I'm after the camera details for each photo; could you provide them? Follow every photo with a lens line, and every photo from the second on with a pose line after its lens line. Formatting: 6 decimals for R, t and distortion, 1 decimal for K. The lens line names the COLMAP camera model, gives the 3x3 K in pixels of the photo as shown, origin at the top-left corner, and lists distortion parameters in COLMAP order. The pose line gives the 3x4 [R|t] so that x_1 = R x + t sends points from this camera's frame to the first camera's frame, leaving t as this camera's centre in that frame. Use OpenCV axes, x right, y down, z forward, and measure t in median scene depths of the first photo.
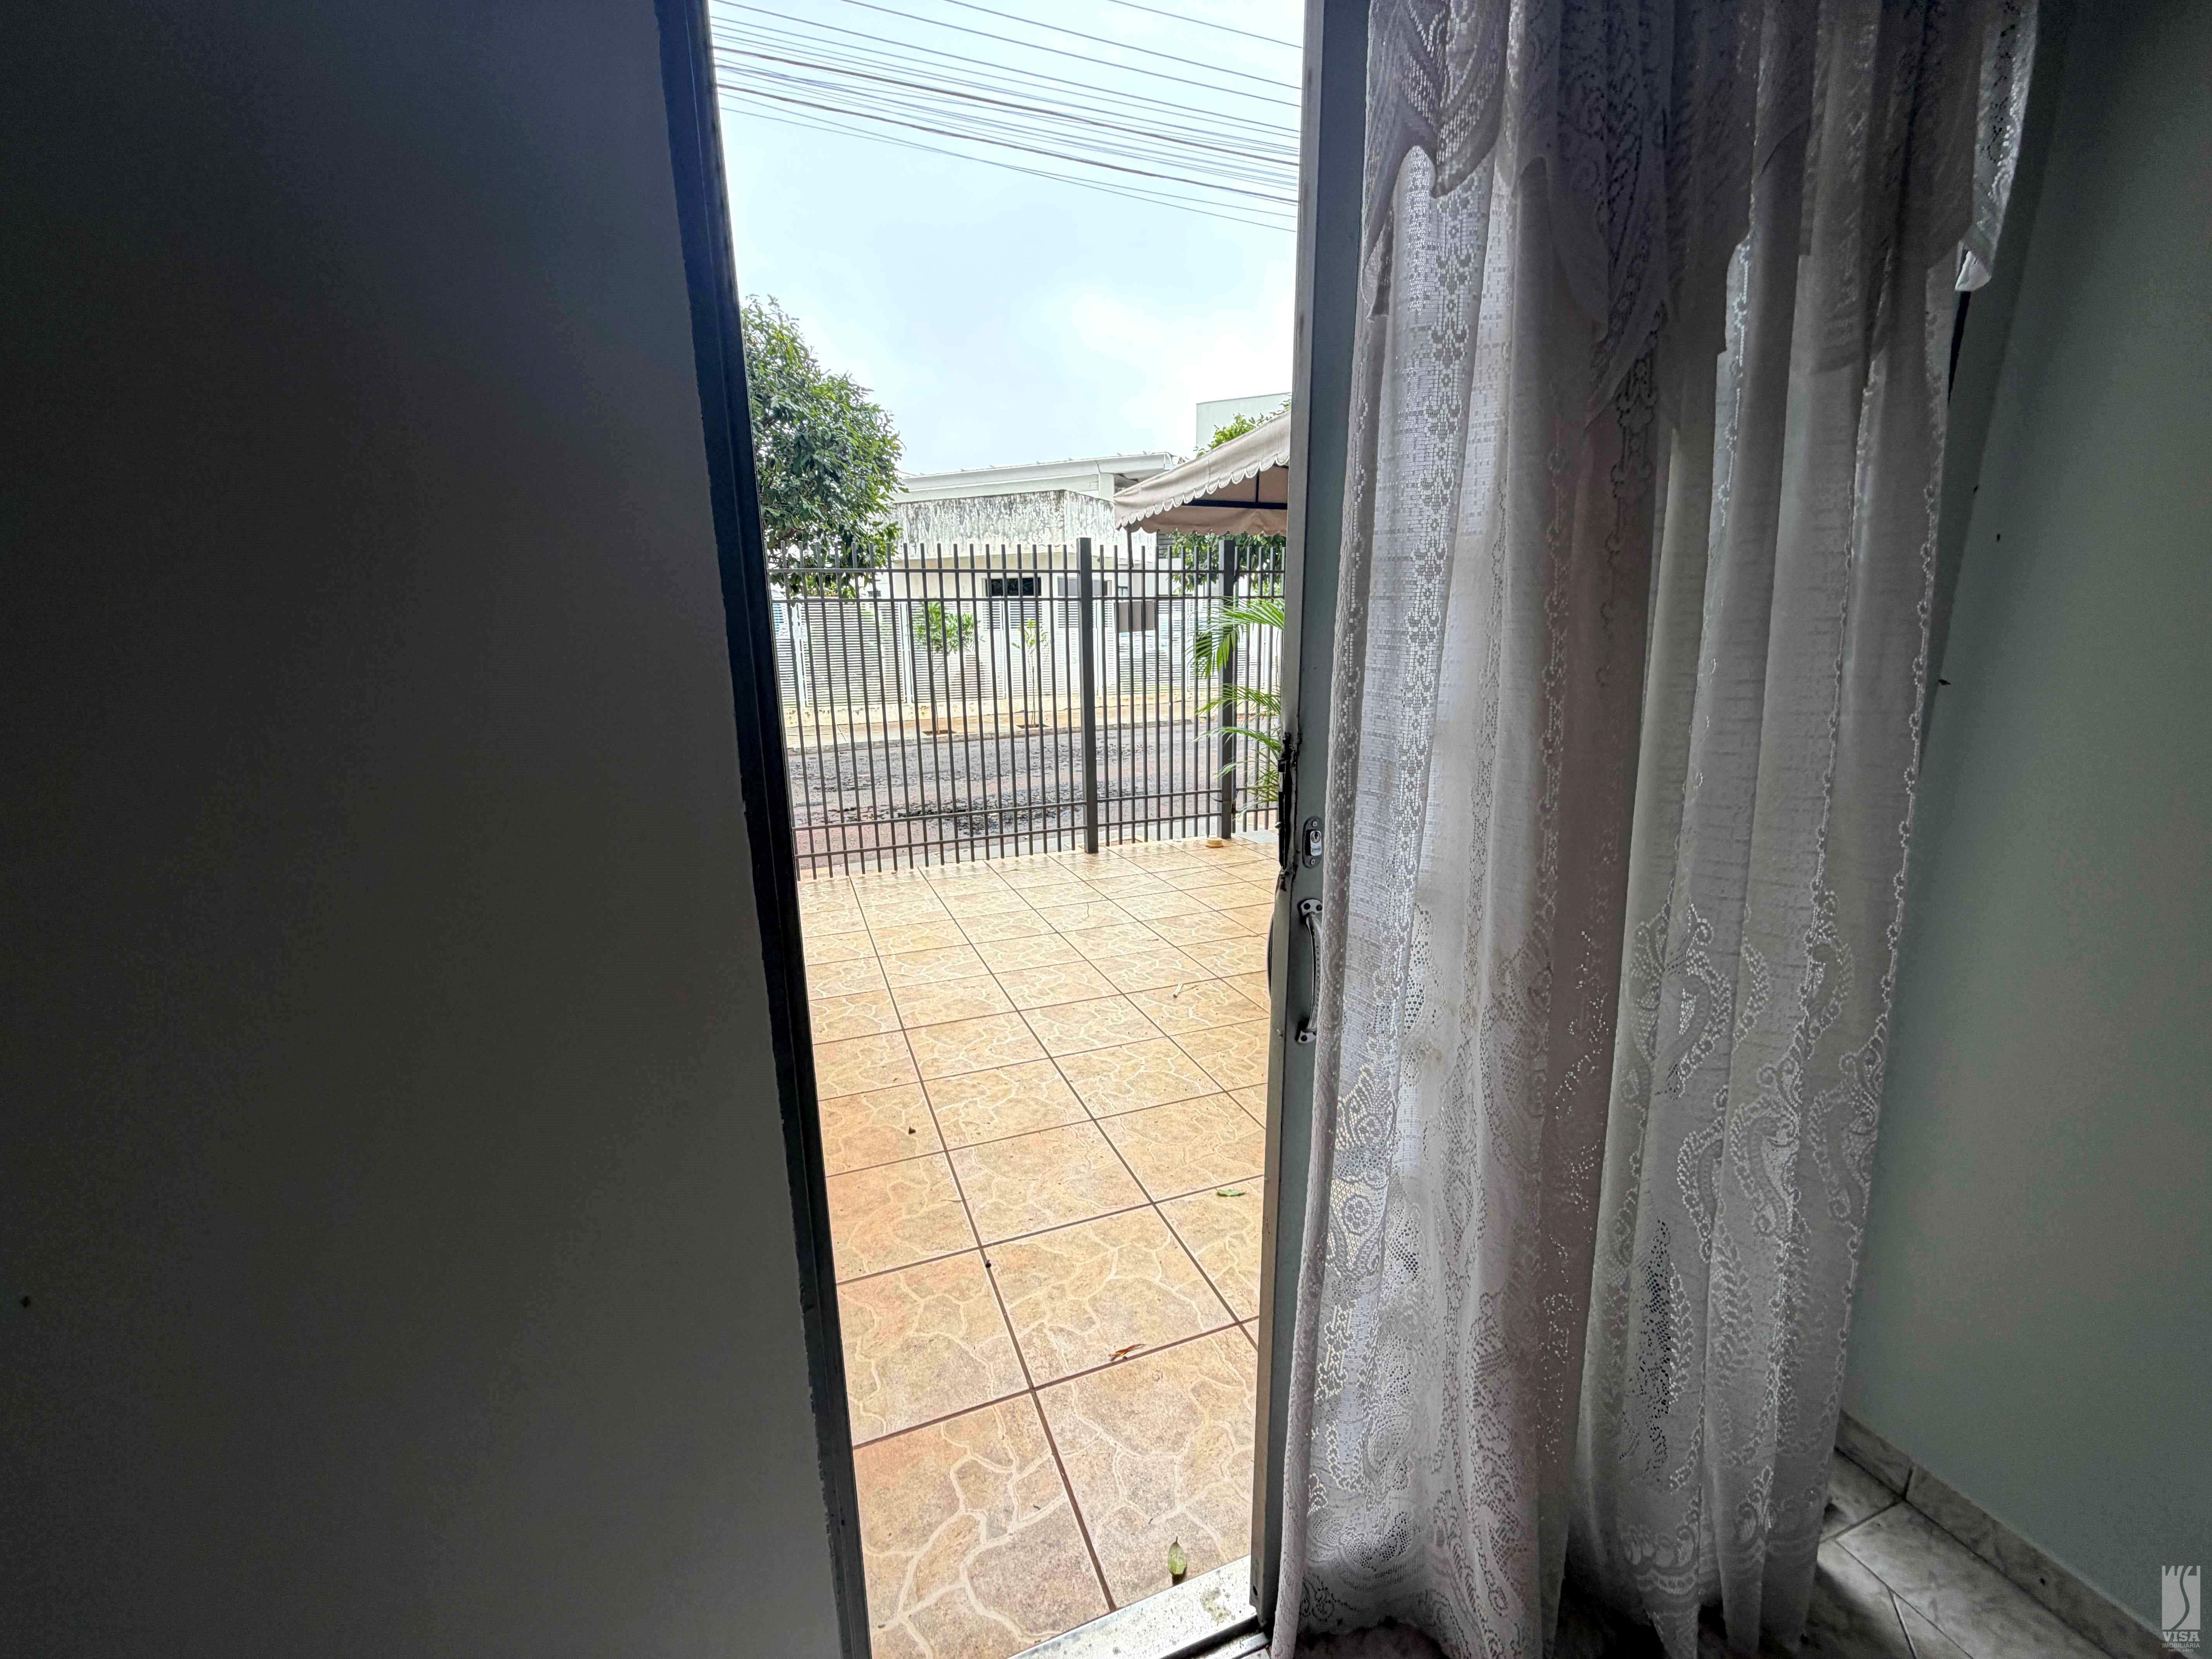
lens RADIAL K [[879.4, 0, 1112.0], [0, 879.4, 832.5], [0, 0, 1]] dist [0.001547, 0.000256]
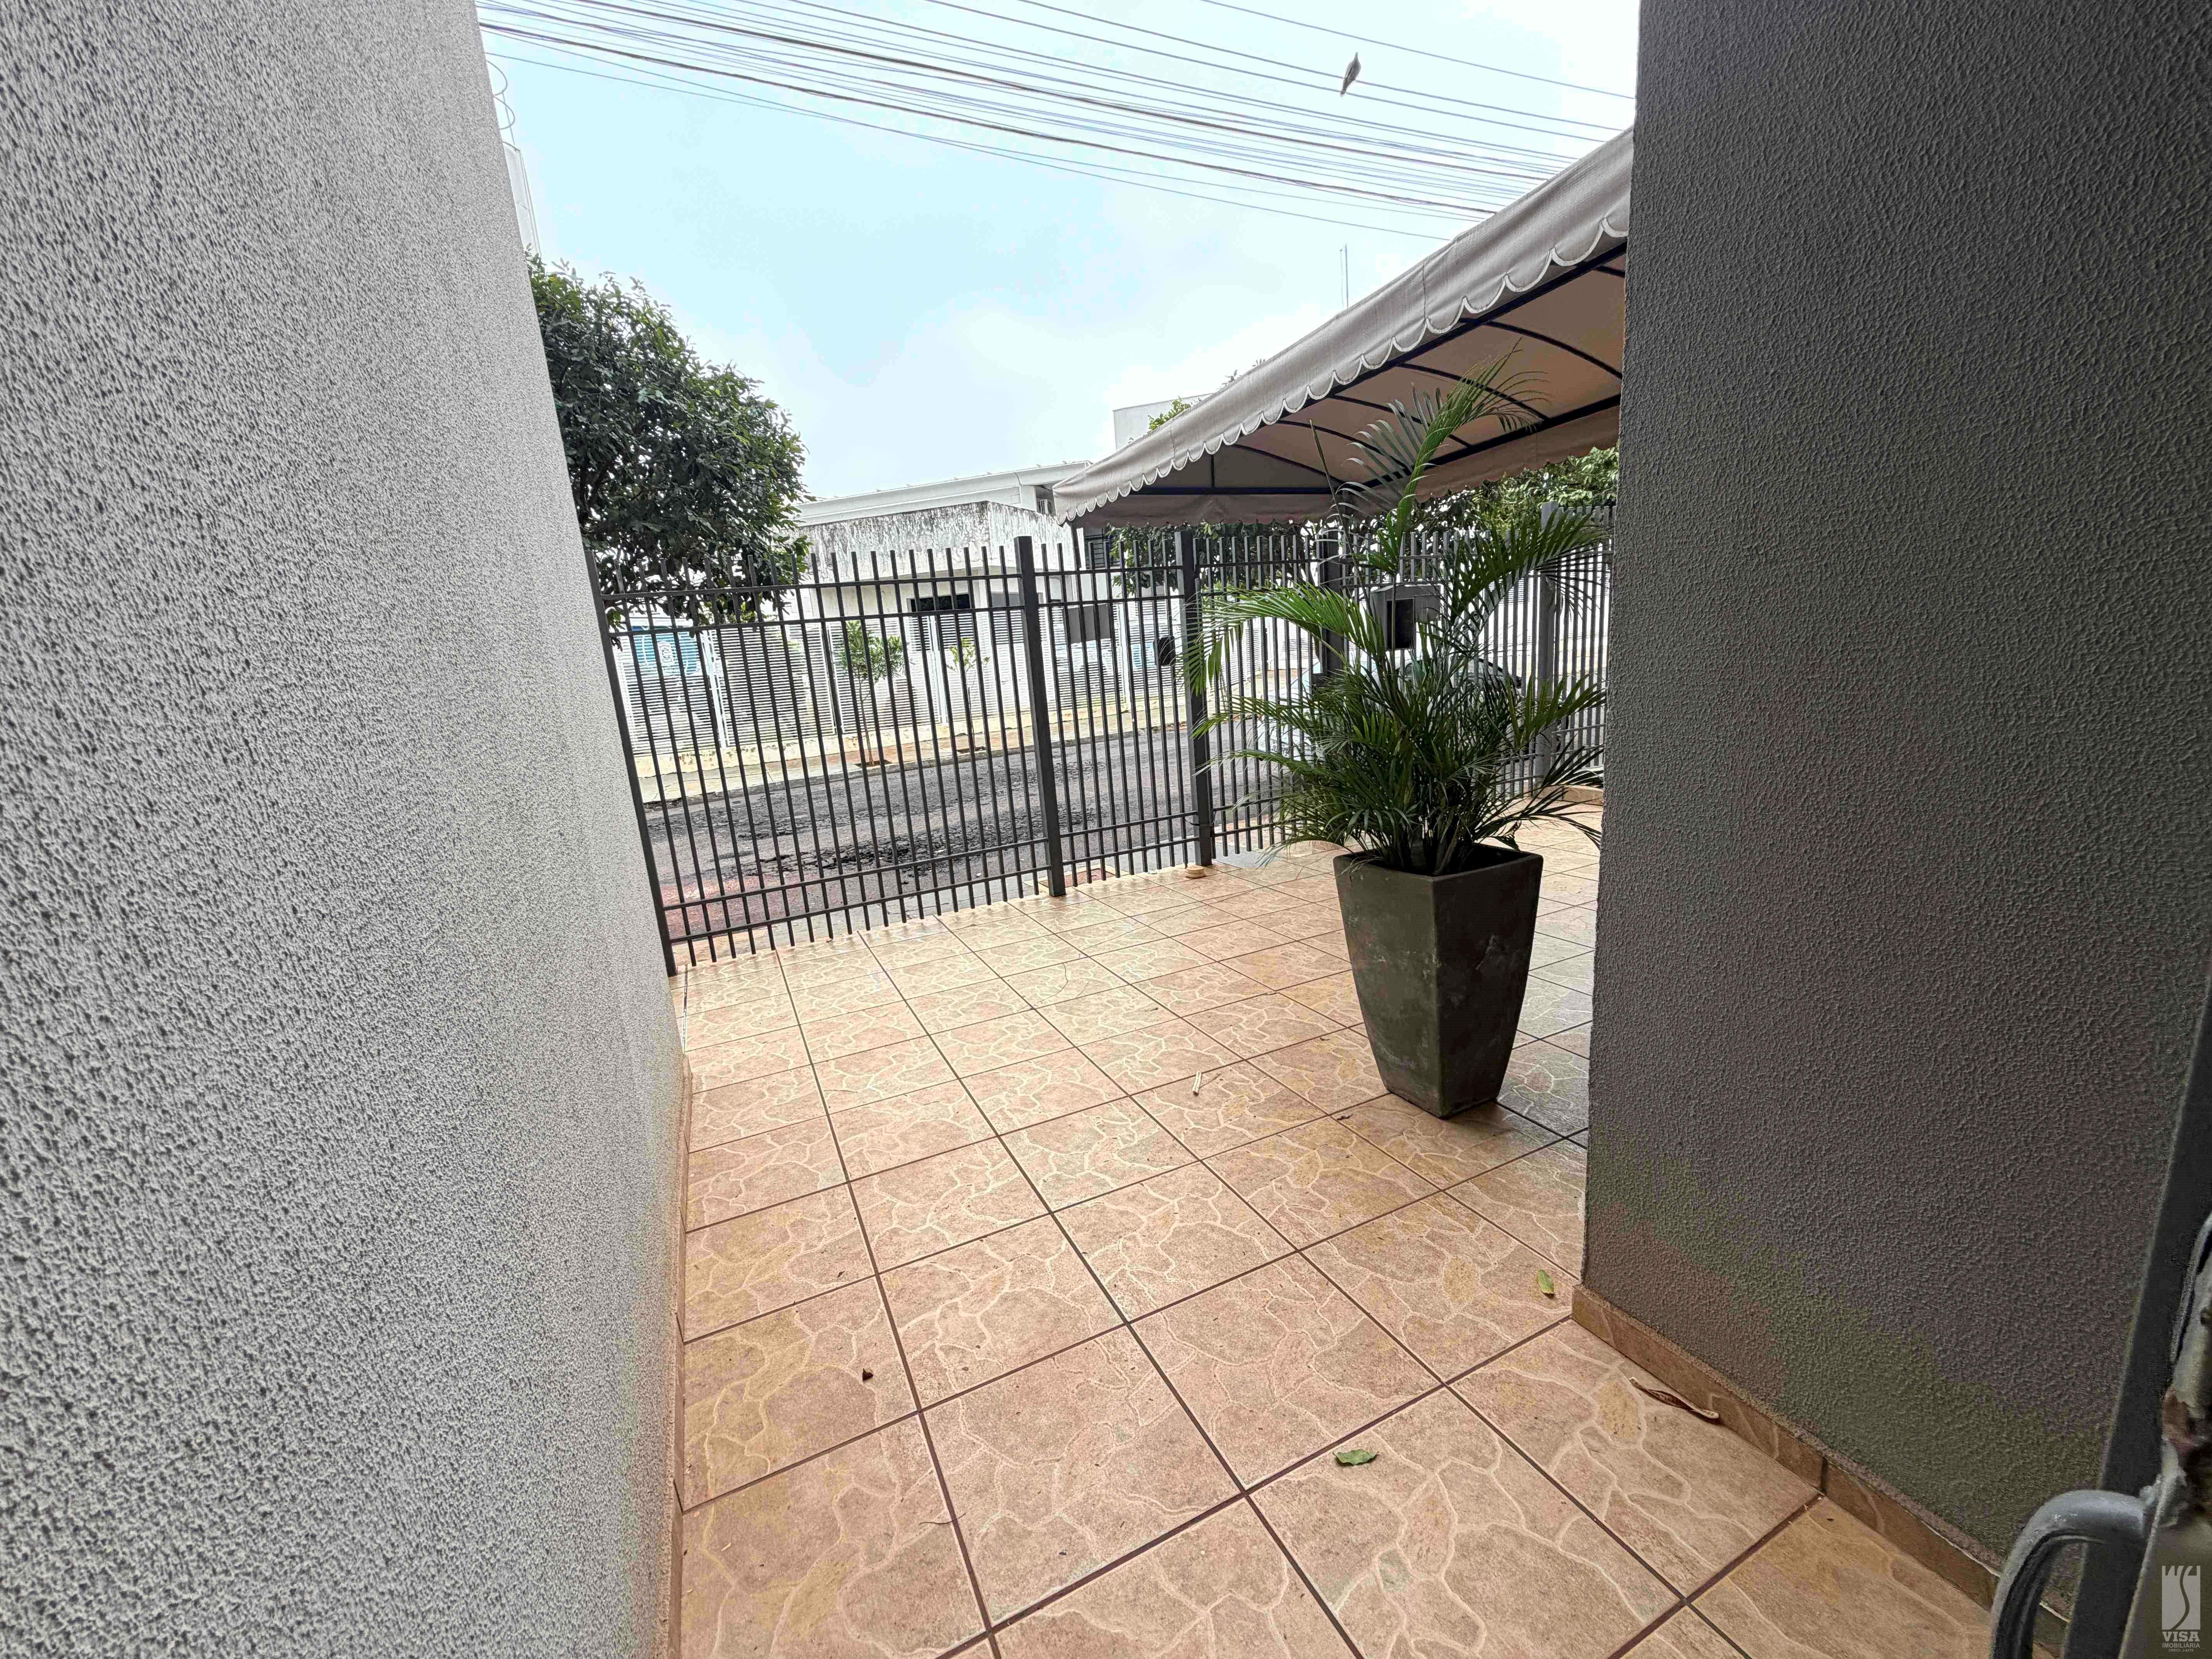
lens RADIAL K [[879.4, 0, 1104.3], [0, 879.4, 829.1], [0, 0, 1]] dist [0.001547, 0.000256]
pose [[0.995440, -0.078091, 0.054774, -0.021213], [0.079060, 0.996745, -0.015755, -0.027096], [-0.053365, 0.020014, 0.998374, 0.131816]]
